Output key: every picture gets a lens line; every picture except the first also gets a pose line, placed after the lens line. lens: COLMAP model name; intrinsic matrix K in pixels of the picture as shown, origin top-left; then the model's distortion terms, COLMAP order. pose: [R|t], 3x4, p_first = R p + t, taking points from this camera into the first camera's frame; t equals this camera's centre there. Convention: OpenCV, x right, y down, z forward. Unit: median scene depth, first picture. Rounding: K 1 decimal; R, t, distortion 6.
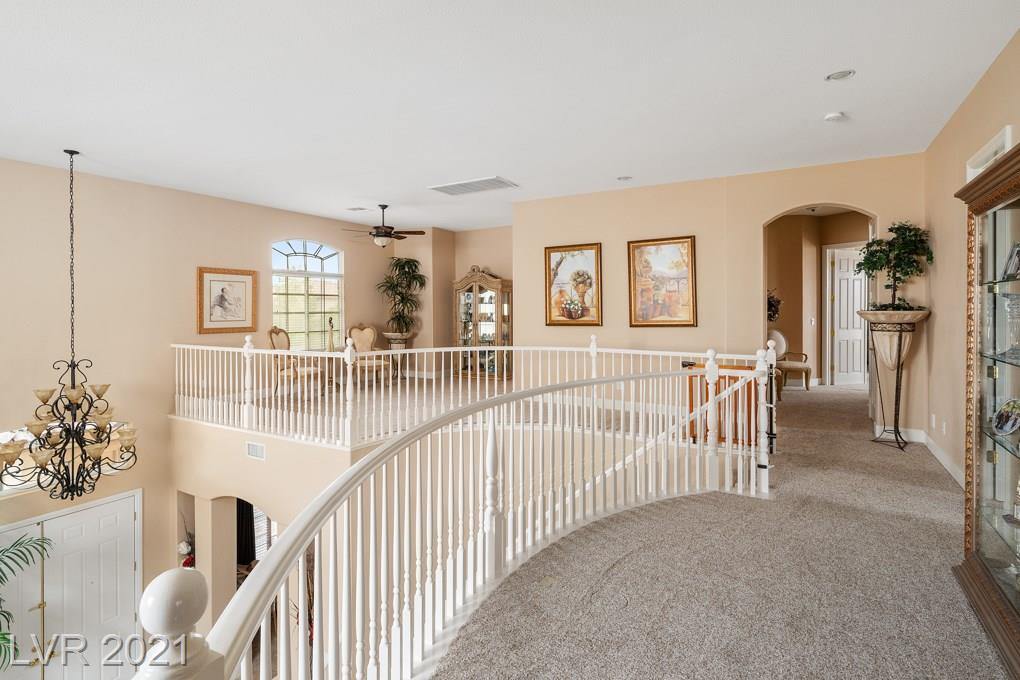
lens RADIAL K [[502.1, 0, 521.7], [0, 502.1, 307.4], [0, 0, 1]] dist [-0.000368, -0.000071]
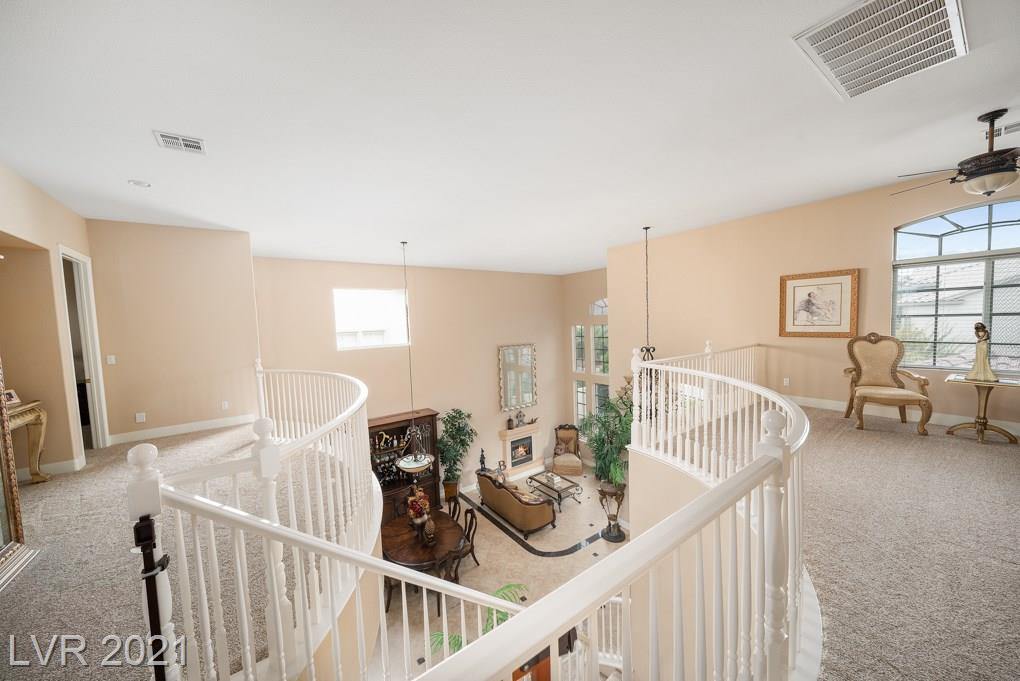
lens RADIAL K [[356.6, 0, 511.4], [0, 356.6, 343.7], [0, 0, 1]] dist [-0.000917, -0.000047]
pose [[-0.410250, 0.070766, -0.909223, 0.314460], [0.031166, 0.997490, 0.063574, -0.000442], [0.911440, -0.002255, -0.411426, 0.746926]]
